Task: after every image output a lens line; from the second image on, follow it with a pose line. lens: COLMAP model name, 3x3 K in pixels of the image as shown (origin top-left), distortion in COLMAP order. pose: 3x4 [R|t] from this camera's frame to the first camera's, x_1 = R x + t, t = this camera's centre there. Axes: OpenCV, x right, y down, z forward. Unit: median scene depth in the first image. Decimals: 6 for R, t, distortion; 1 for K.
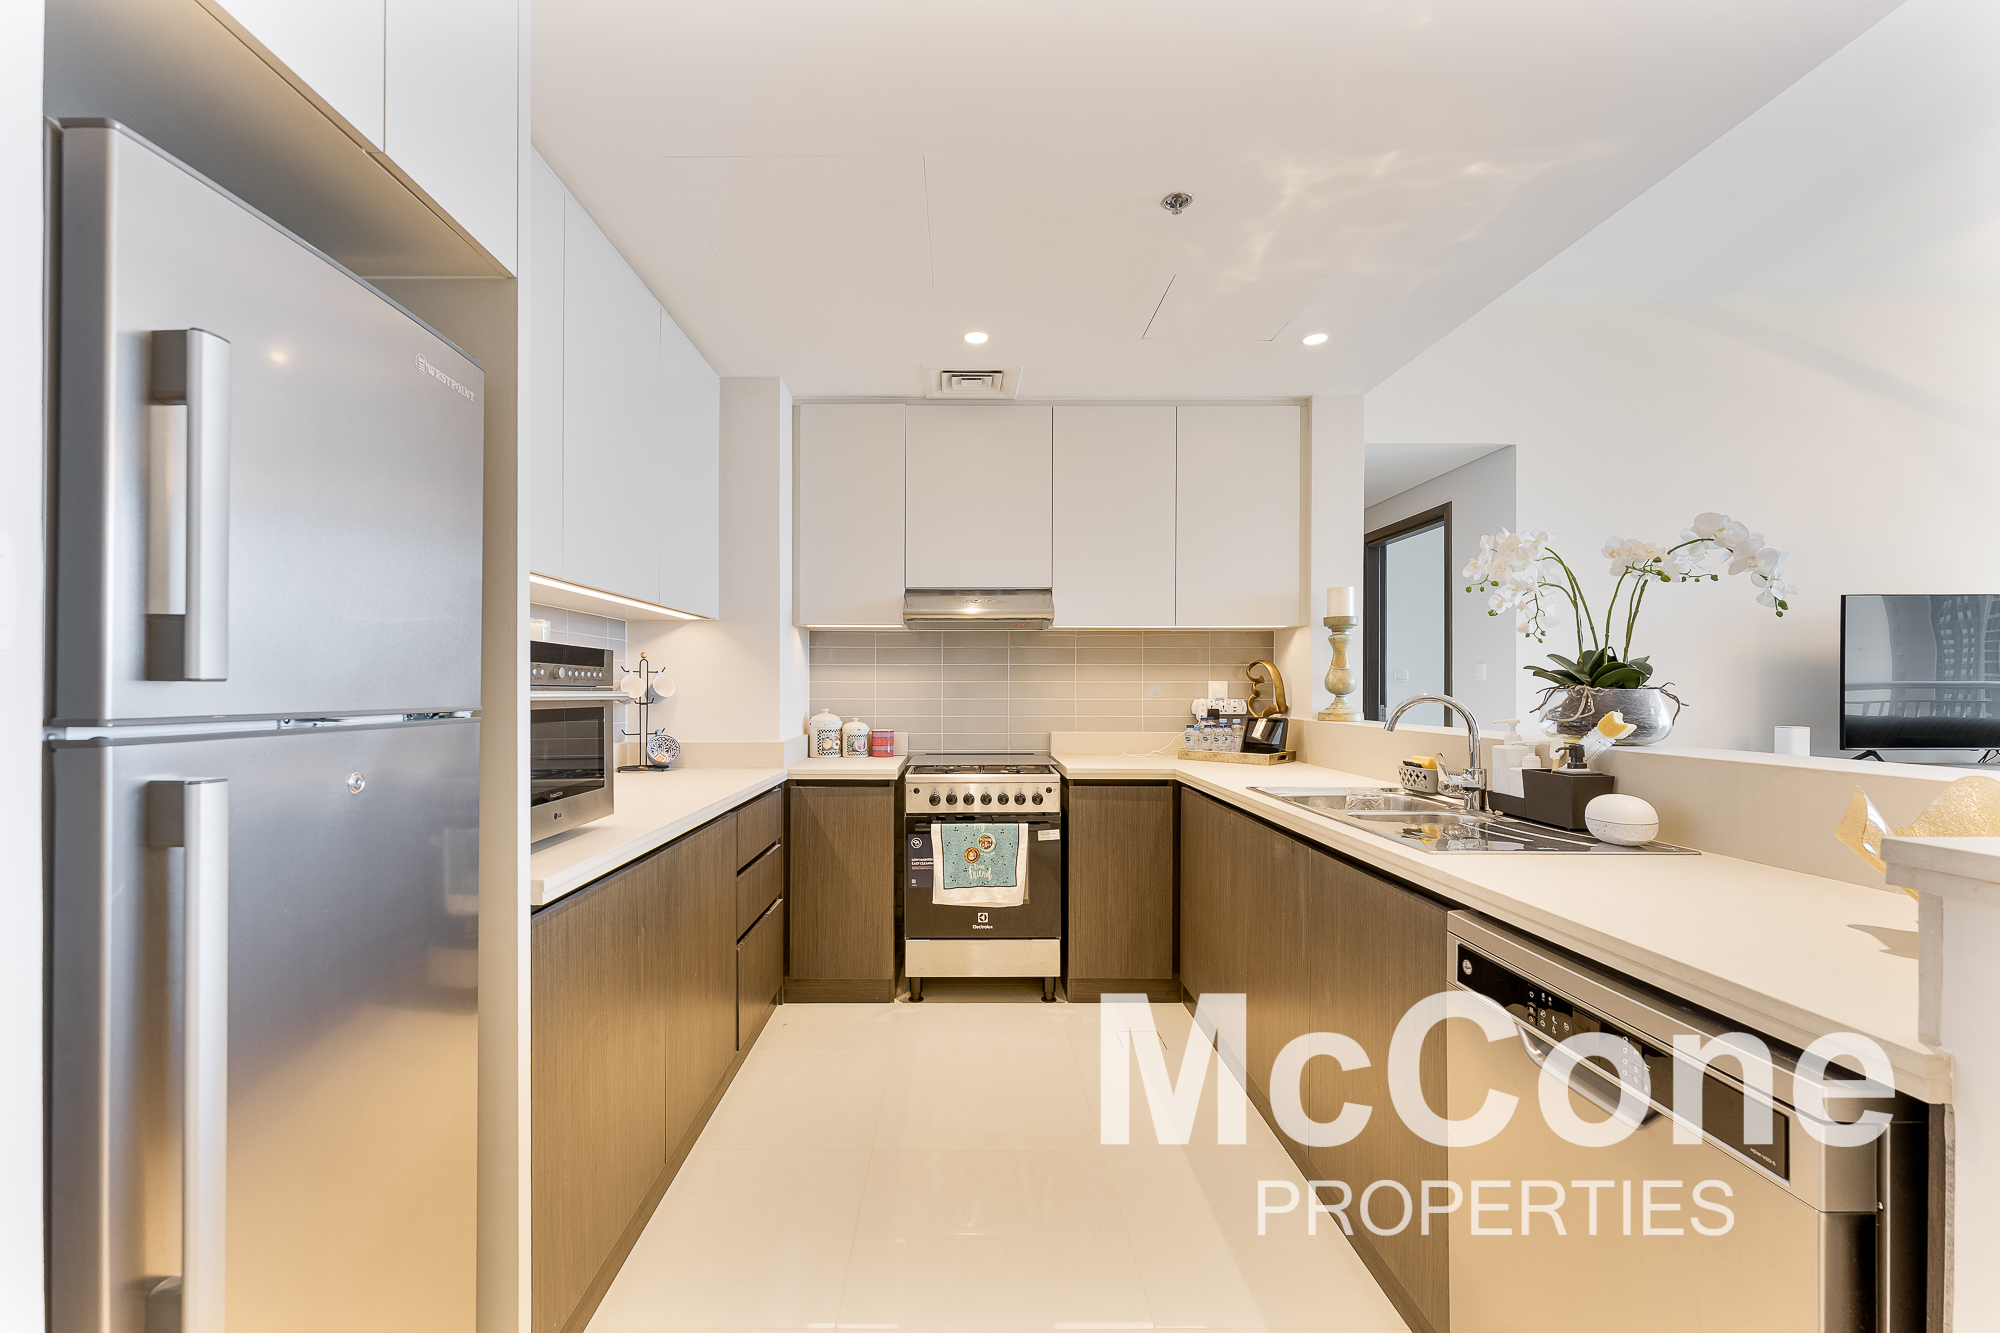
lens RADIAL K [[834.1, 0, 990.4], [0, 834.1, 699.6], [0, 0, 1]] dist [-0.000794, 0.000160]
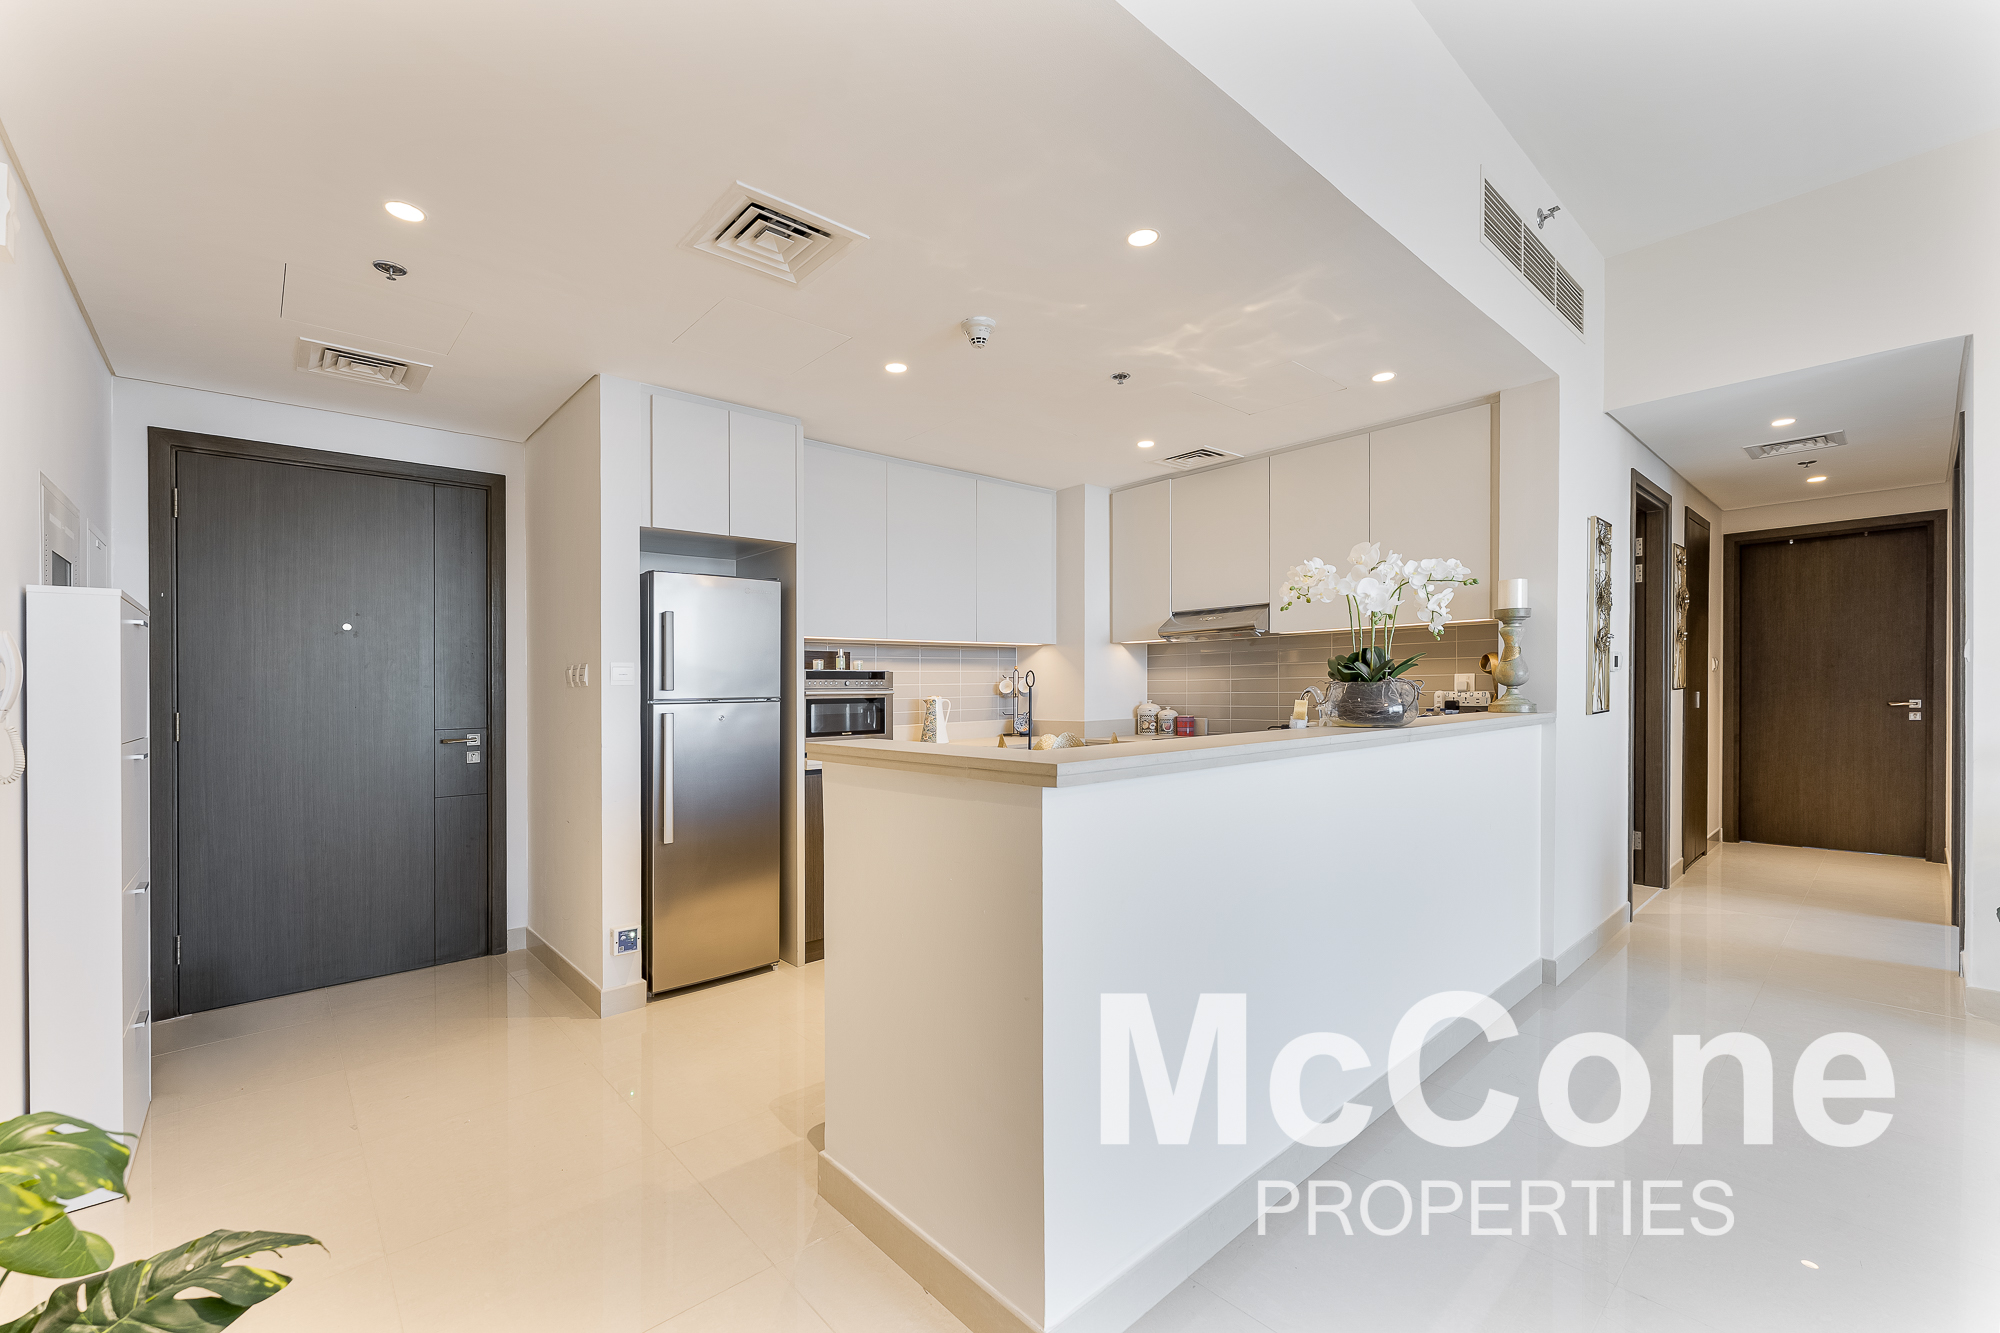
lens RADIAL K [[834.1, 0, 997.7], [0, 834.1, 681.3], [0, 0, 1]] dist [-0.000794, 0.000160]
pose [[0.662564, -0.015750, -0.748840, 0.733898], [0.004746, 0.999847, -0.016830, 0.002147], [0.748990, 0.007597, 0.662538, -0.126200]]
